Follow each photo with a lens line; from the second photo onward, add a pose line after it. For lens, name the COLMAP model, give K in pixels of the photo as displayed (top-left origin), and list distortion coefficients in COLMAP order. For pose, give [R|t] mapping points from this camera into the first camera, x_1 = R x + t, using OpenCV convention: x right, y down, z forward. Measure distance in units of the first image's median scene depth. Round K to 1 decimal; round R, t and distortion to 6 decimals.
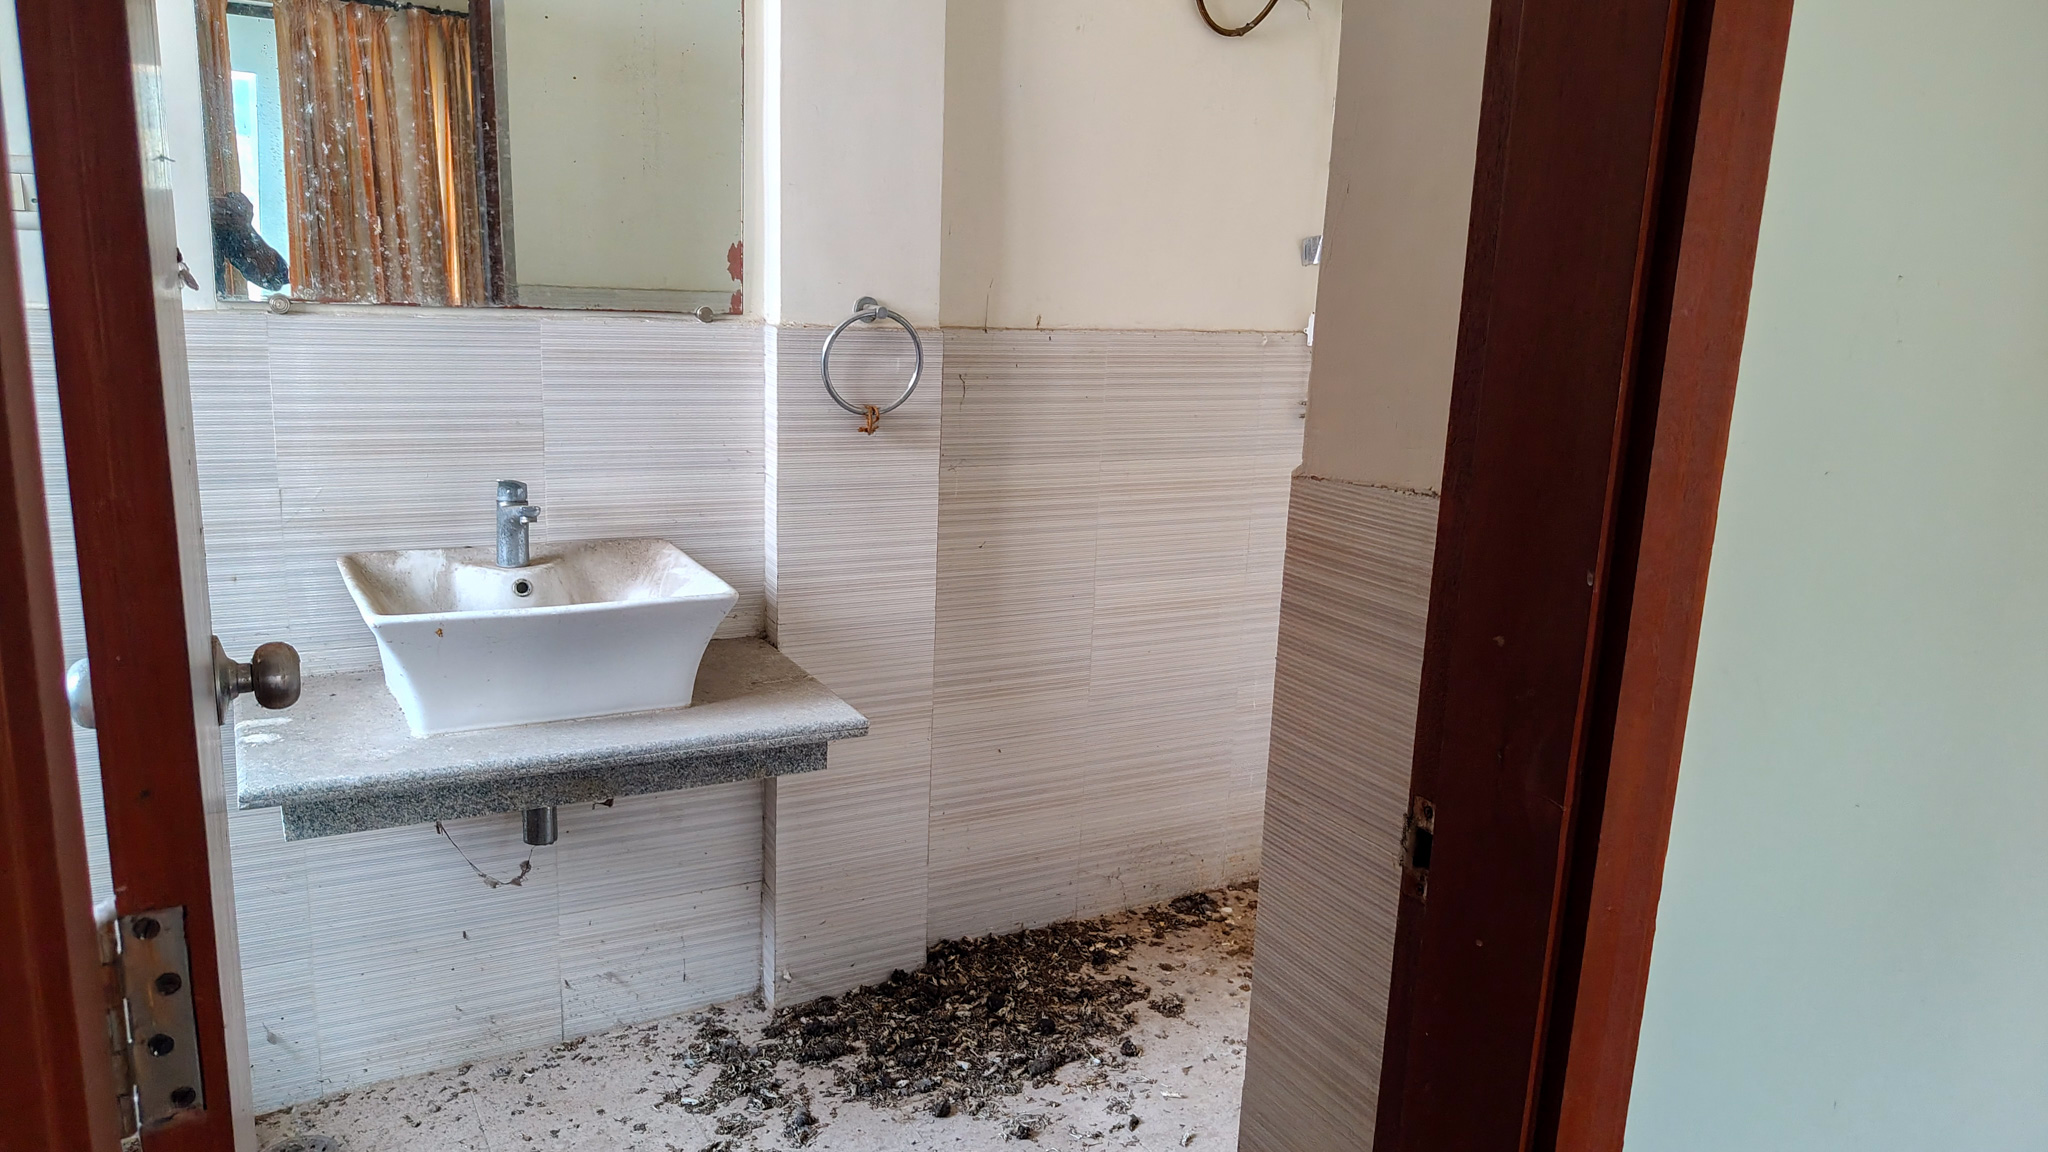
lens RADIAL K [[1446.8, 0, 1045.2], [0, 1446.8, 572.8], [0, 0, 1]] dist [0.014389, -0.010374]
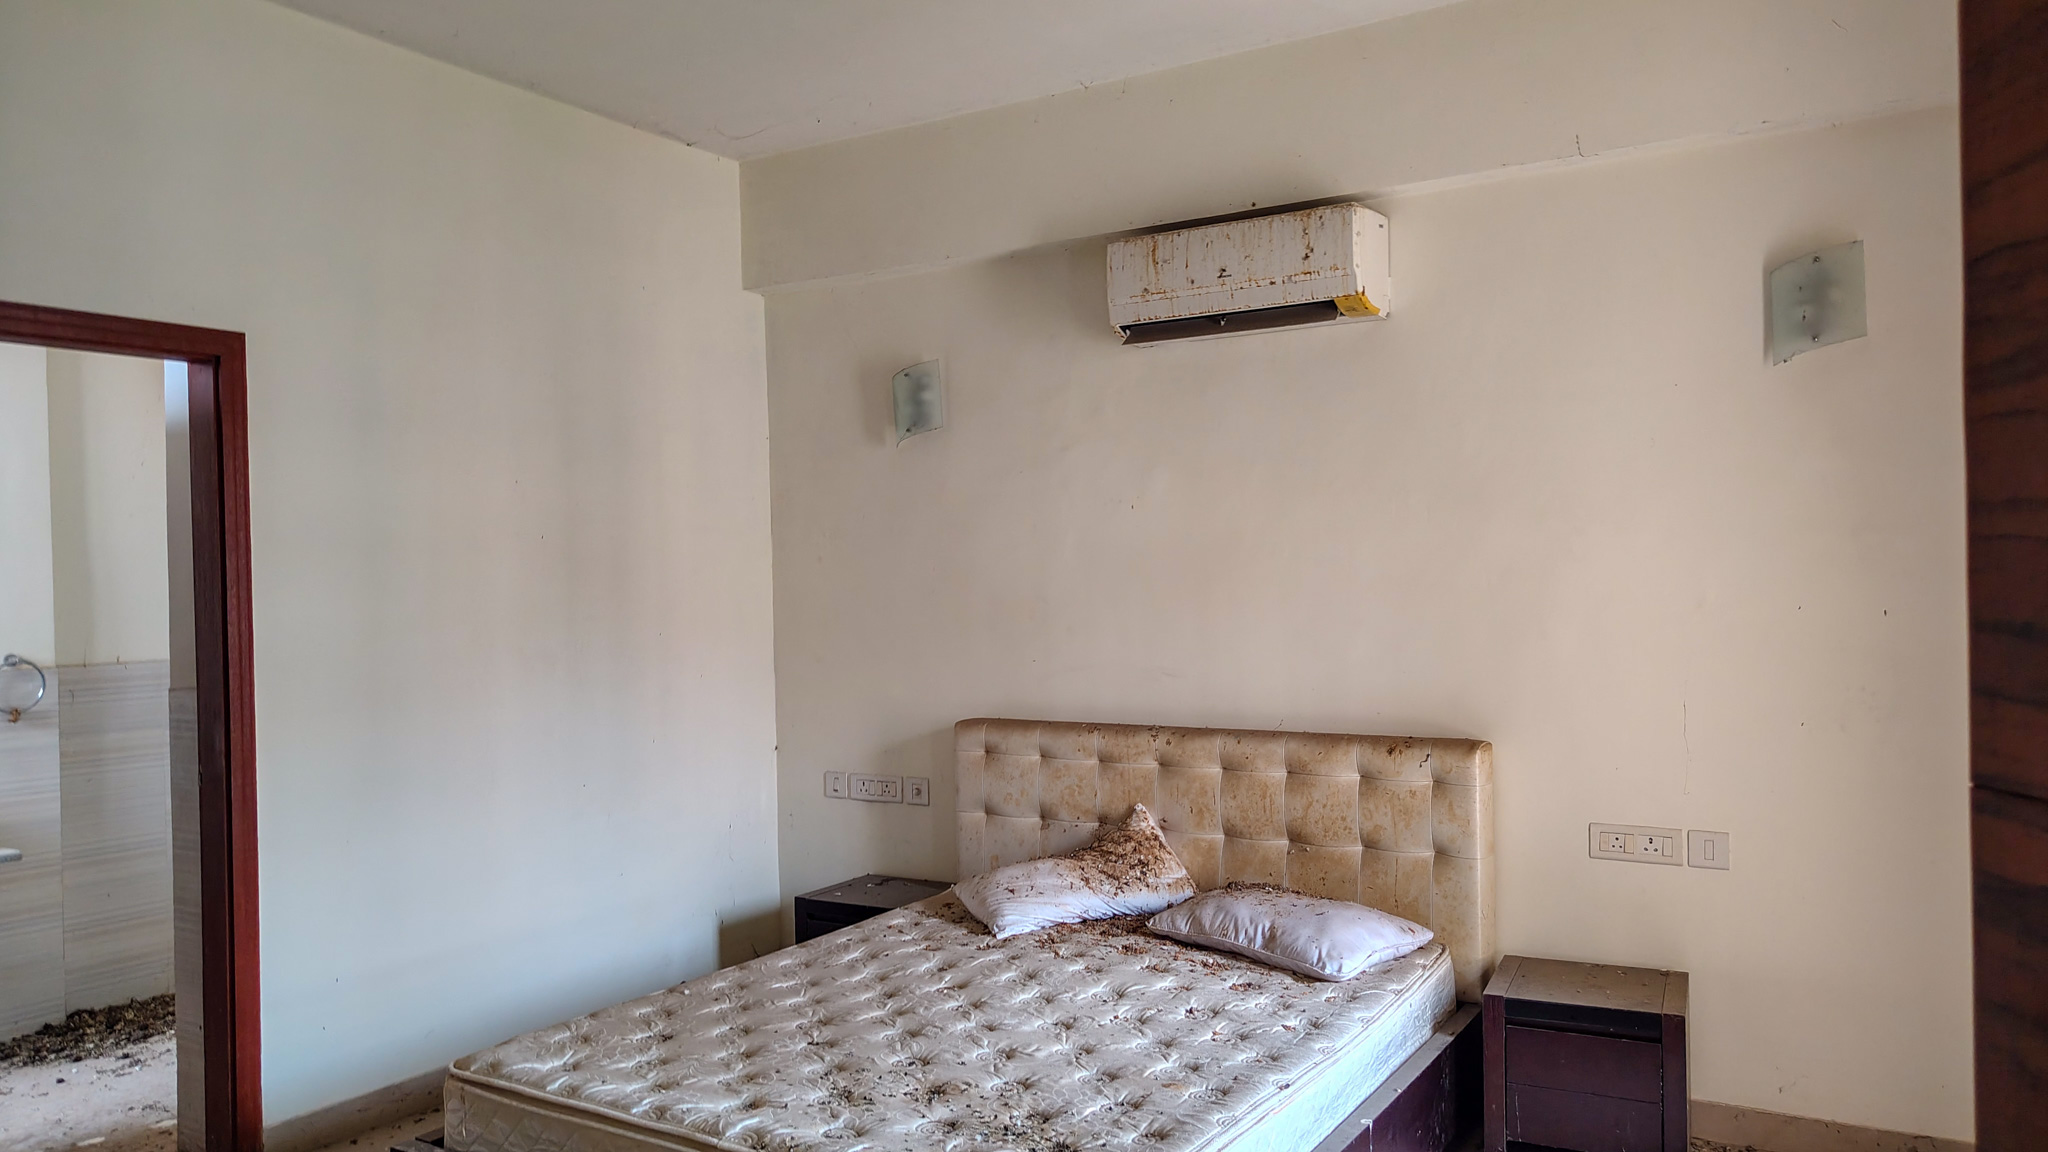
lens RADIAL K [[1446.8, 0, 1027.0], [0, 1446.8, 585.0], [0, 0, 1]] dist [0.014389, -0.010374]
pose [[0.870348, -0.063089, 0.488379, 0.119991], [0.163909, 0.972323, -0.166500, 0.270873], [-0.464358, 0.224962, 0.856600, -1.342393]]
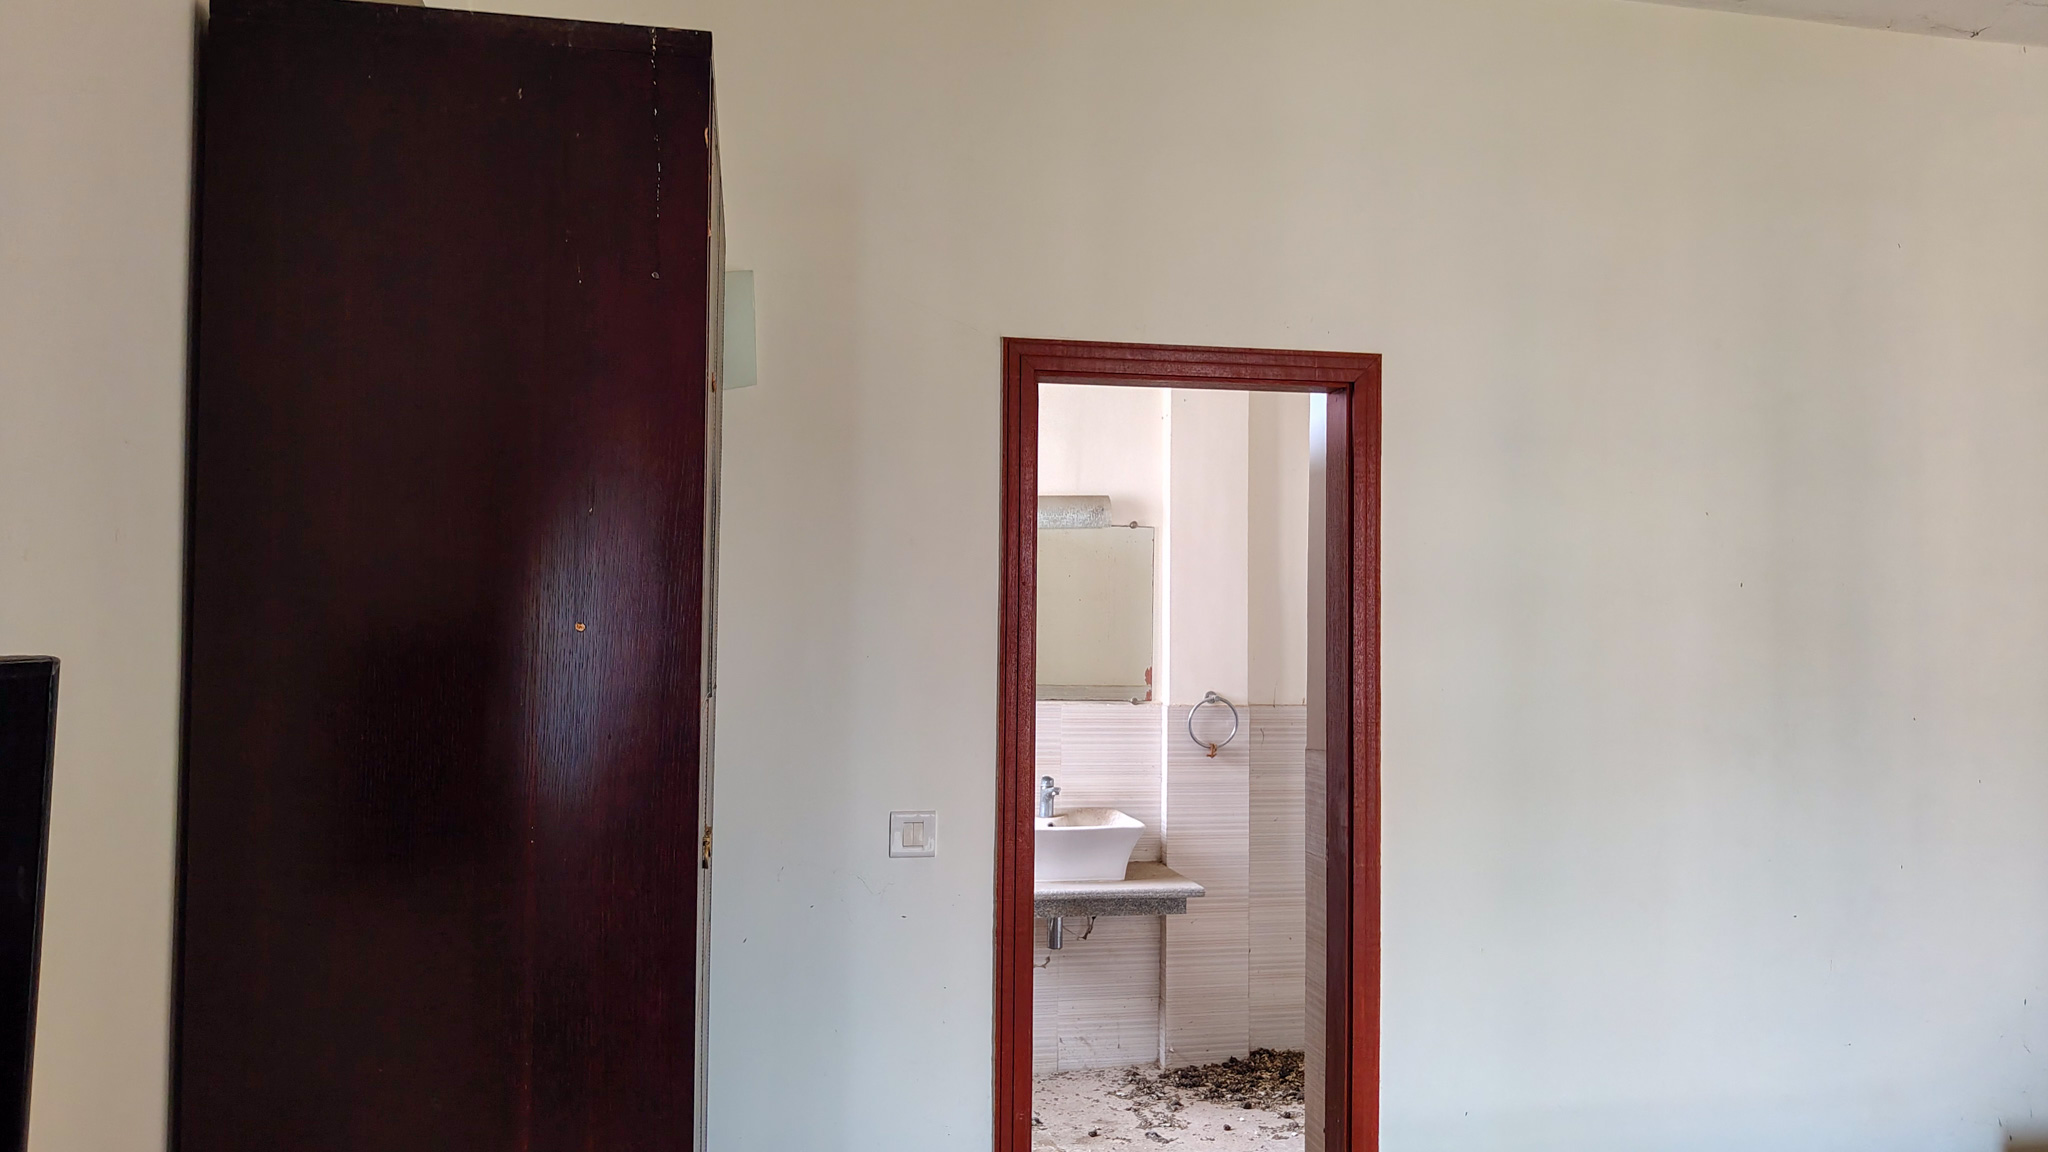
lens RADIAL K [[1446.8, 0, 1041.9], [0, 1446.8, 565.1], [0, 0, 1]] dist [0.014389, -0.010374]
pose [[0.956201, -0.044024, -0.289380, 0.245835], [-0.033244, 0.965895, -0.256793, 0.169903], [0.290815, 0.255166, 0.922126, -0.995938]]
